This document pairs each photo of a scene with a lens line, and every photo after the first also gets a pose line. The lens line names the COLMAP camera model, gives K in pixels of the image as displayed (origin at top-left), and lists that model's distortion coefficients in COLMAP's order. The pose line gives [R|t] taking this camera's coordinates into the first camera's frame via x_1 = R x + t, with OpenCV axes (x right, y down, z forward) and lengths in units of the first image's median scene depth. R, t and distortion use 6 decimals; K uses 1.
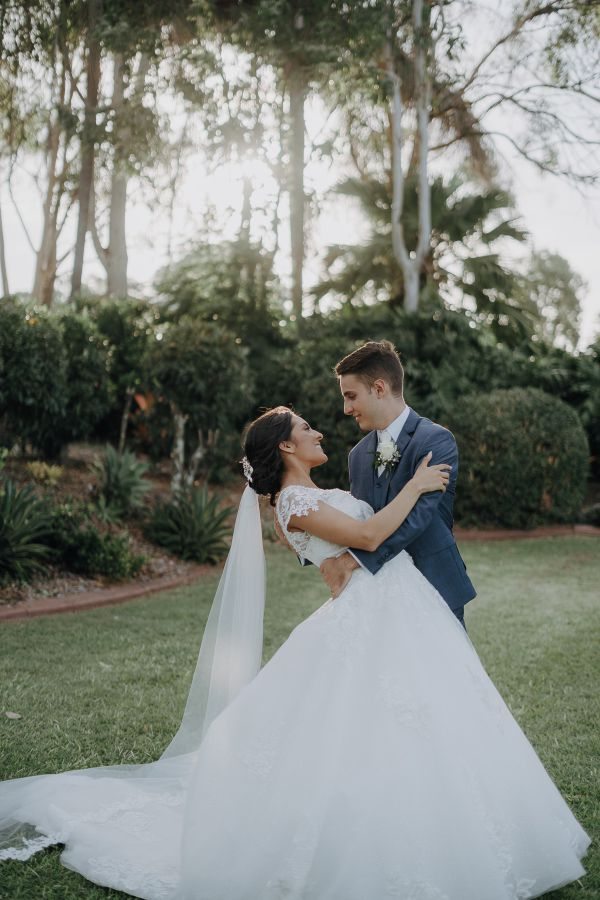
lens RADIAL K [[1324.1, 0, 300.0], [0, 1324.1, 450.0], [0, 0, 1]] dist [-0.039098, -0.036466]
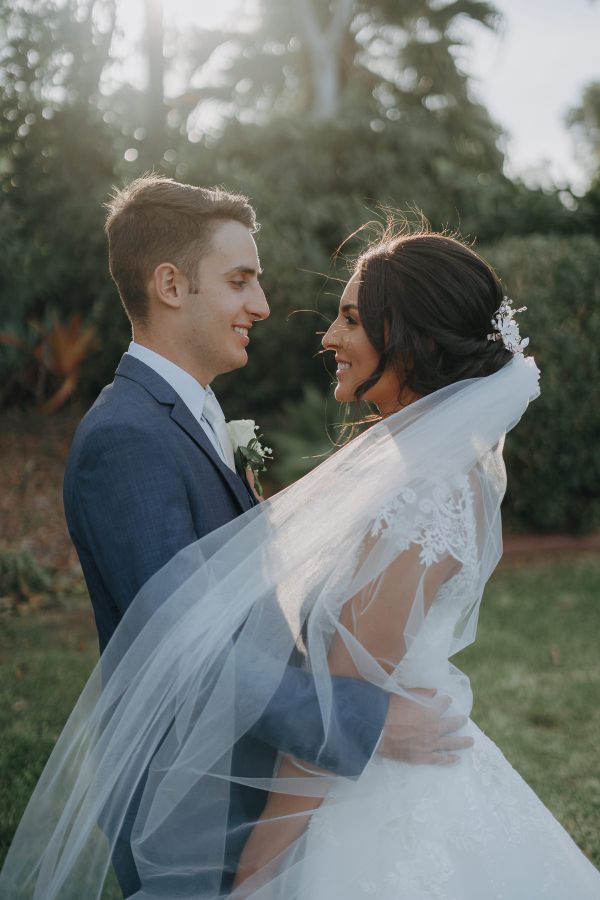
lens RADIAL K [[1324.1, 0, 300.0], [0, 1324.1, 450.0], [0, 0, 1]] dist [-0.039098, -0.036466]
pose [[0.997910, -0.031661, 0.056333, 0.044967], [0.025625, 0.994161, 0.104819, -0.021621], [-0.059322, -0.103156, 0.992895, 0.531655]]
